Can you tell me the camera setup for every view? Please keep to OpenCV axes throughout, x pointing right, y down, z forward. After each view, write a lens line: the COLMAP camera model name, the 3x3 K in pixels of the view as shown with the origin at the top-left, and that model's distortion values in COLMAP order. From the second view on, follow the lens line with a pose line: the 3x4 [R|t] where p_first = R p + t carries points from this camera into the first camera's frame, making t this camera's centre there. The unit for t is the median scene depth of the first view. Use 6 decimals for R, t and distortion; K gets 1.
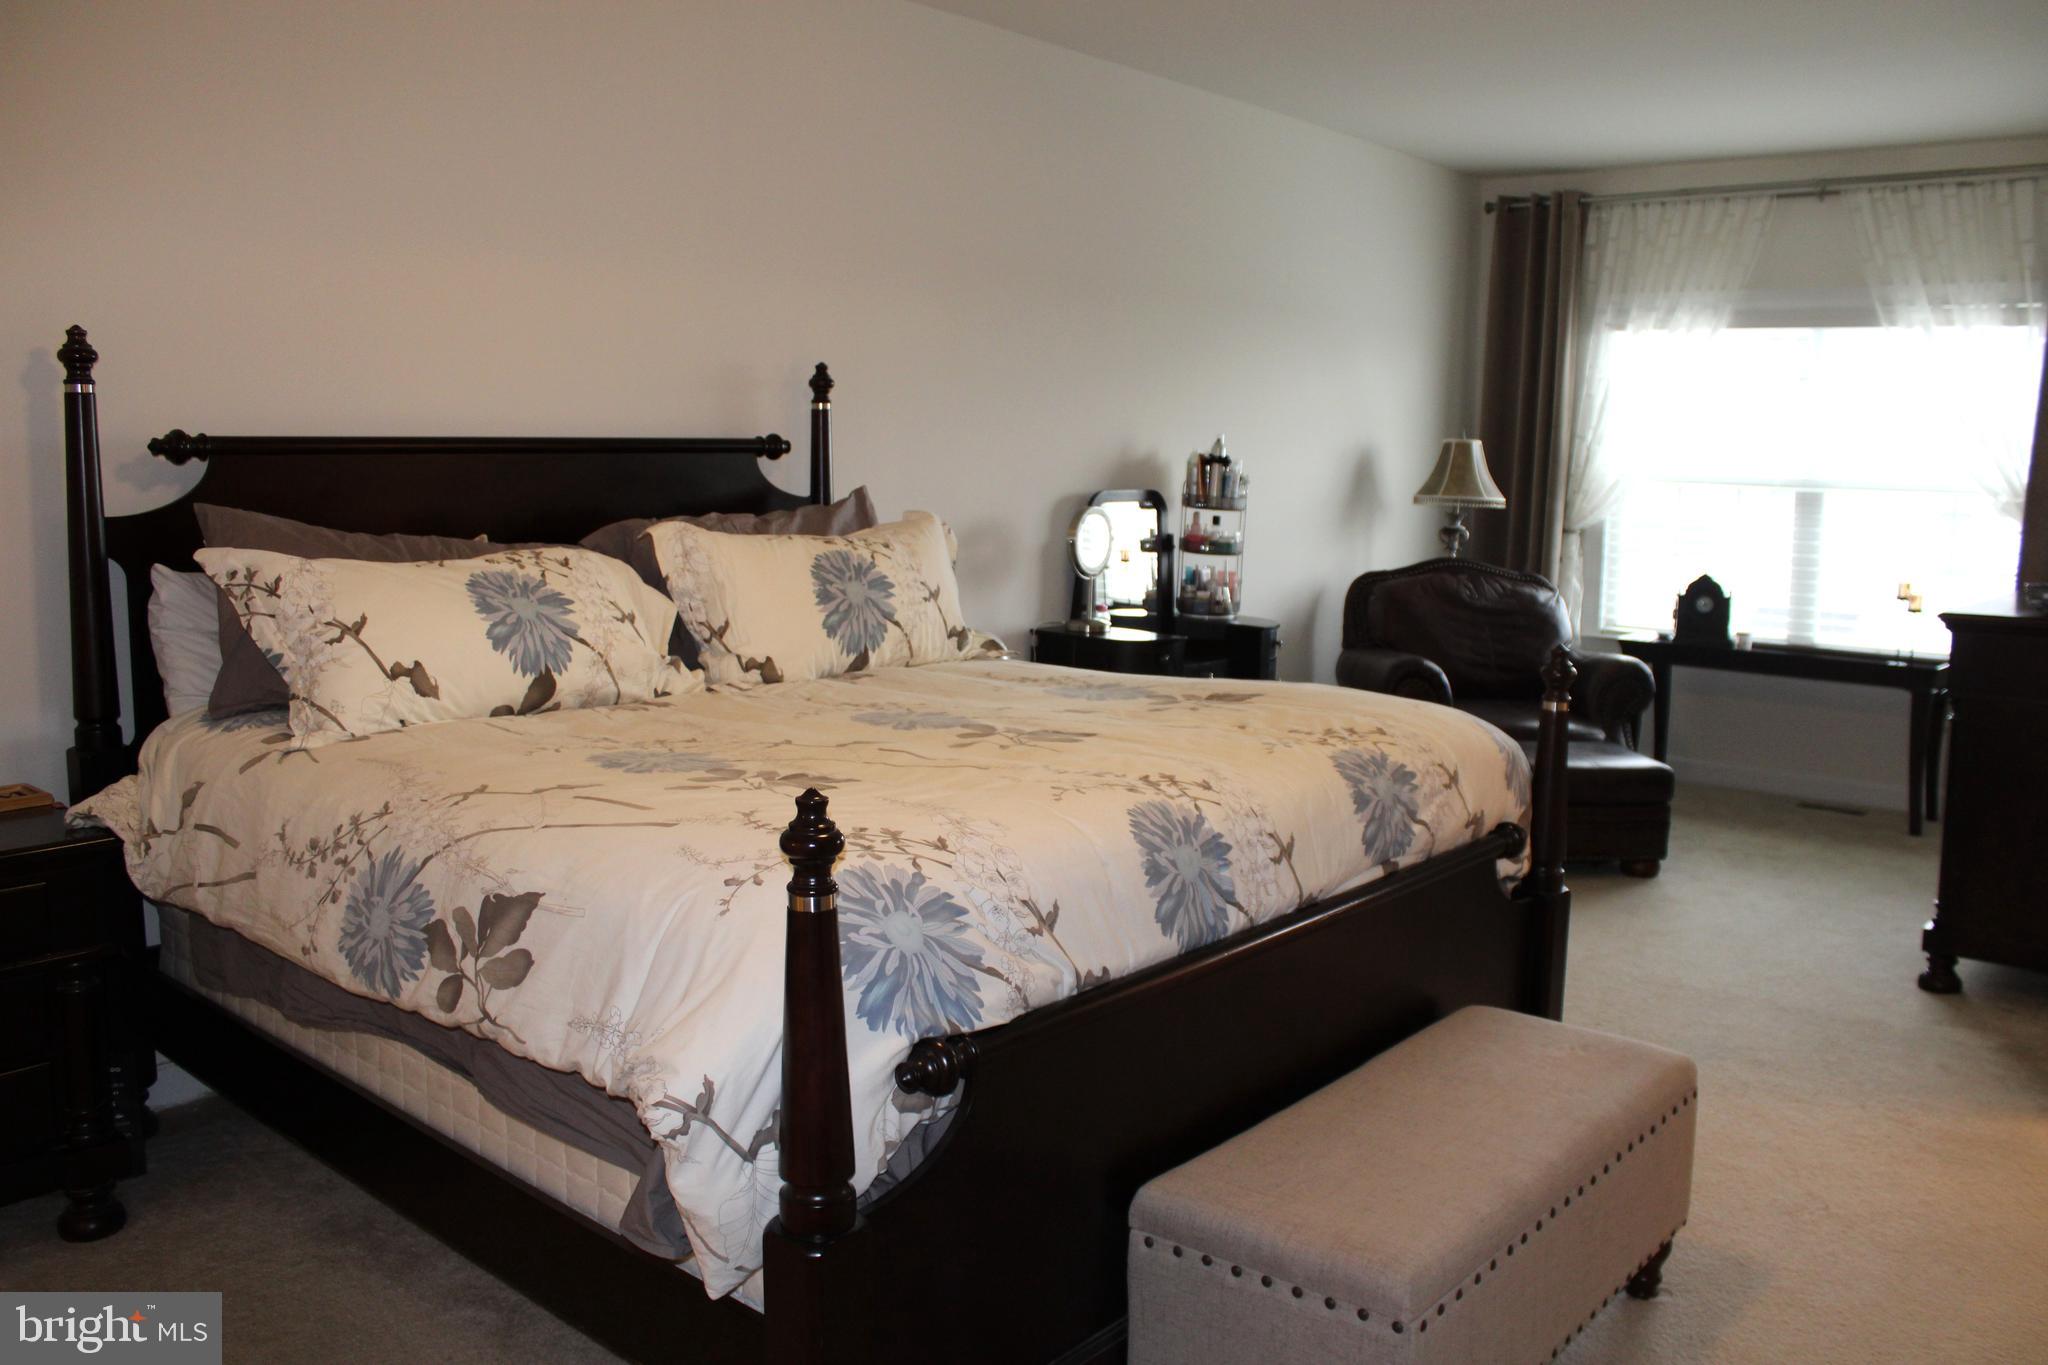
lens RADIAL K [[1789.2, 0, 1032.1], [0, 1789.2, 691.2], [0, 0, 1]] dist [-0.141617, 0.097929]
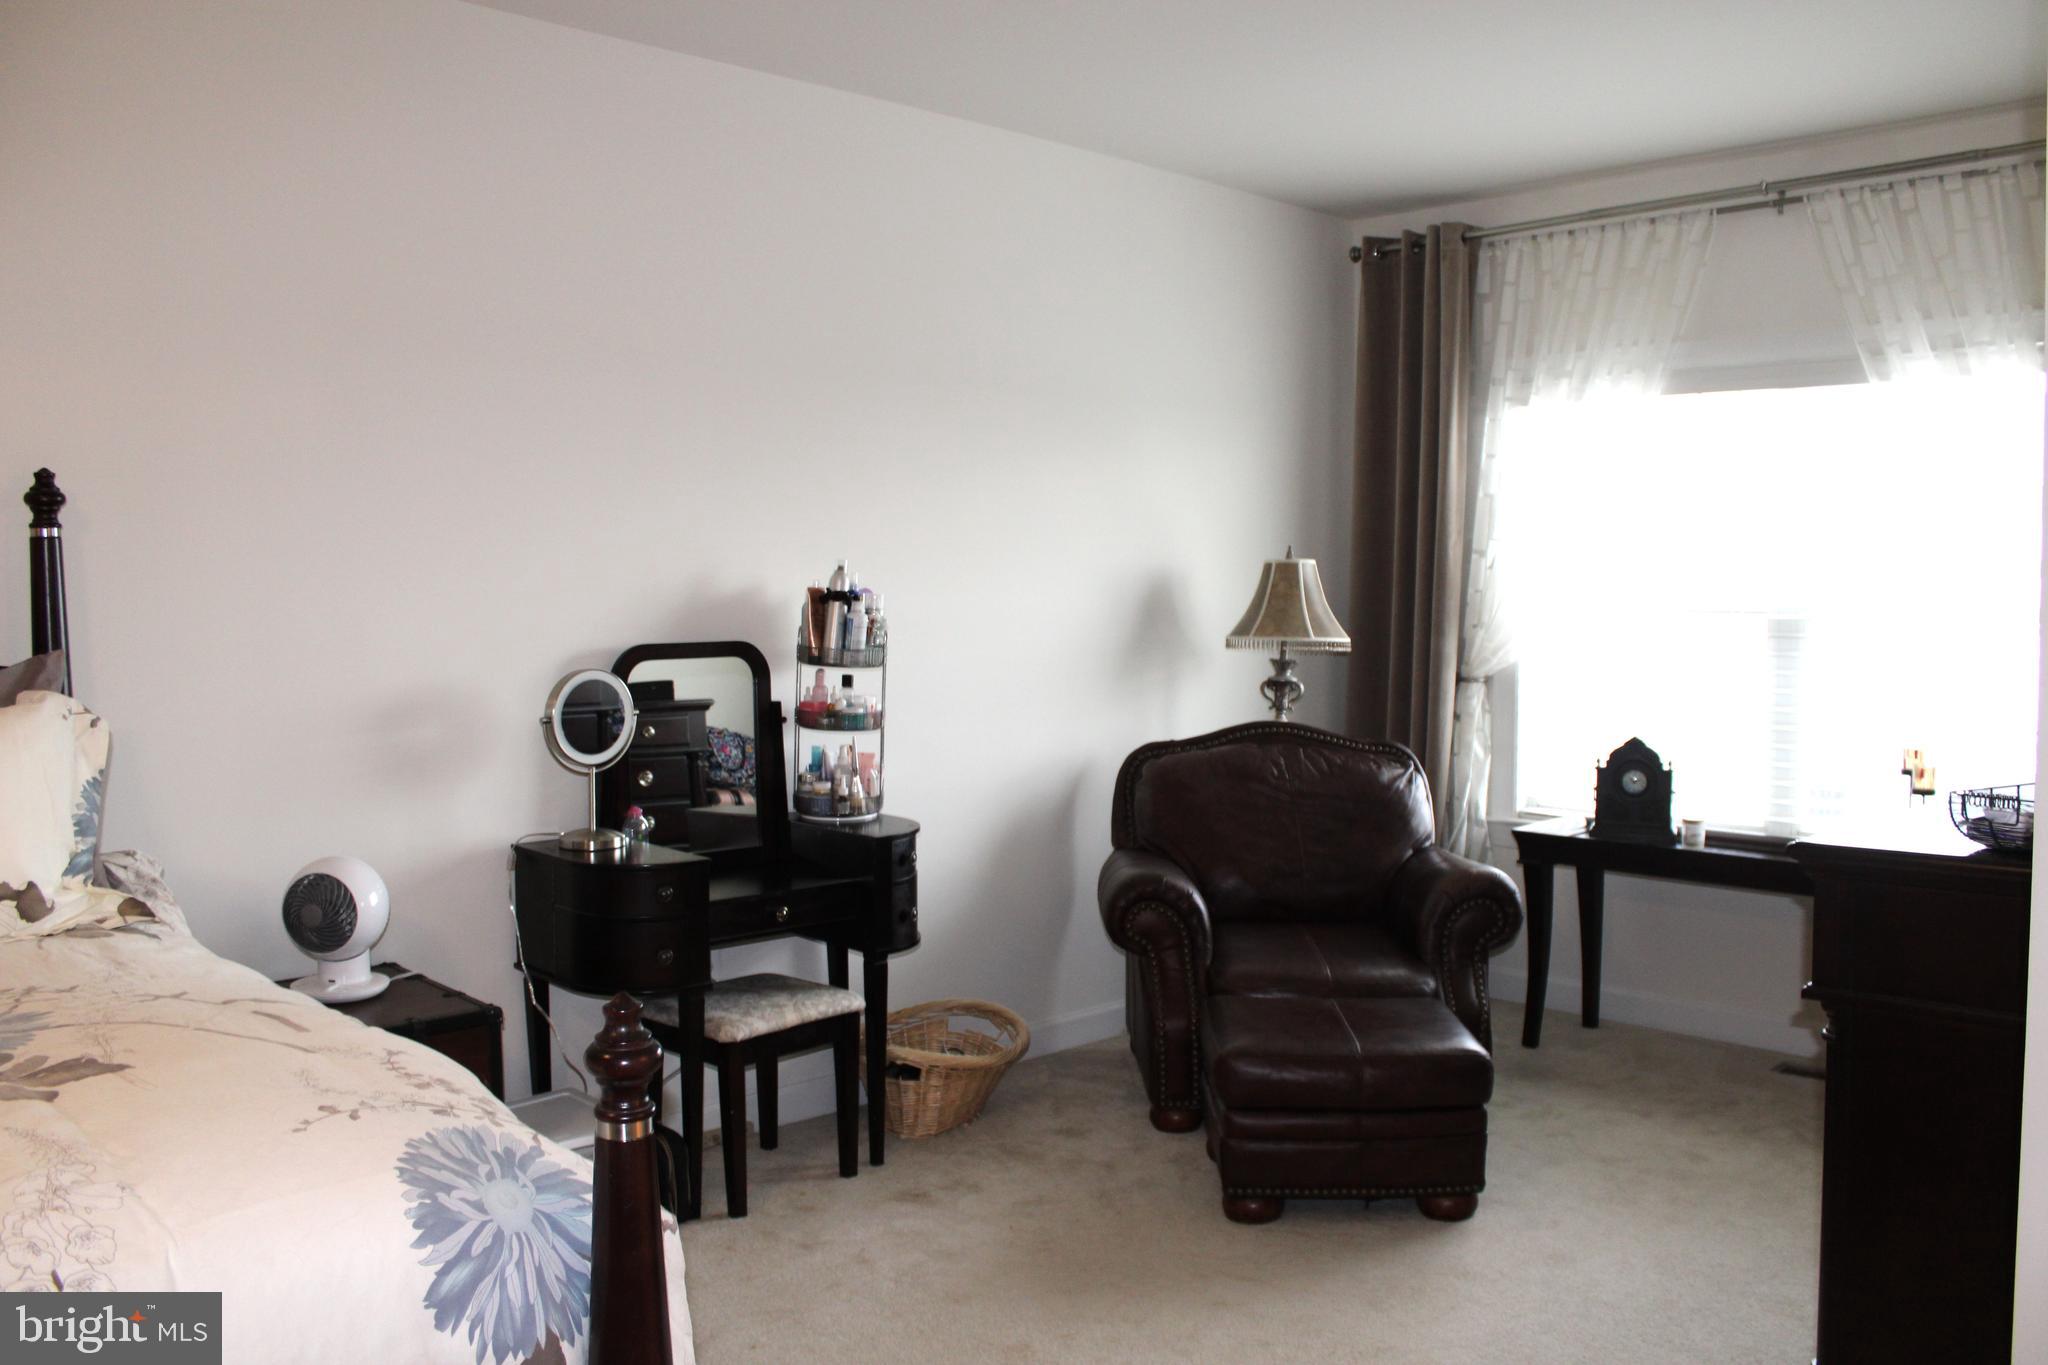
lens RADIAL K [[1789.2, 0, 1024.3], [0, 1789.2, 676.6], [0, 0, 1]] dist [-0.141617, 0.097929]
pose [[0.993928, -0.012734, -0.109291, 0.216019], [0.003739, 0.996616, -0.082110, -0.033874], [0.109967, 0.081203, 0.990613, 0.263901]]
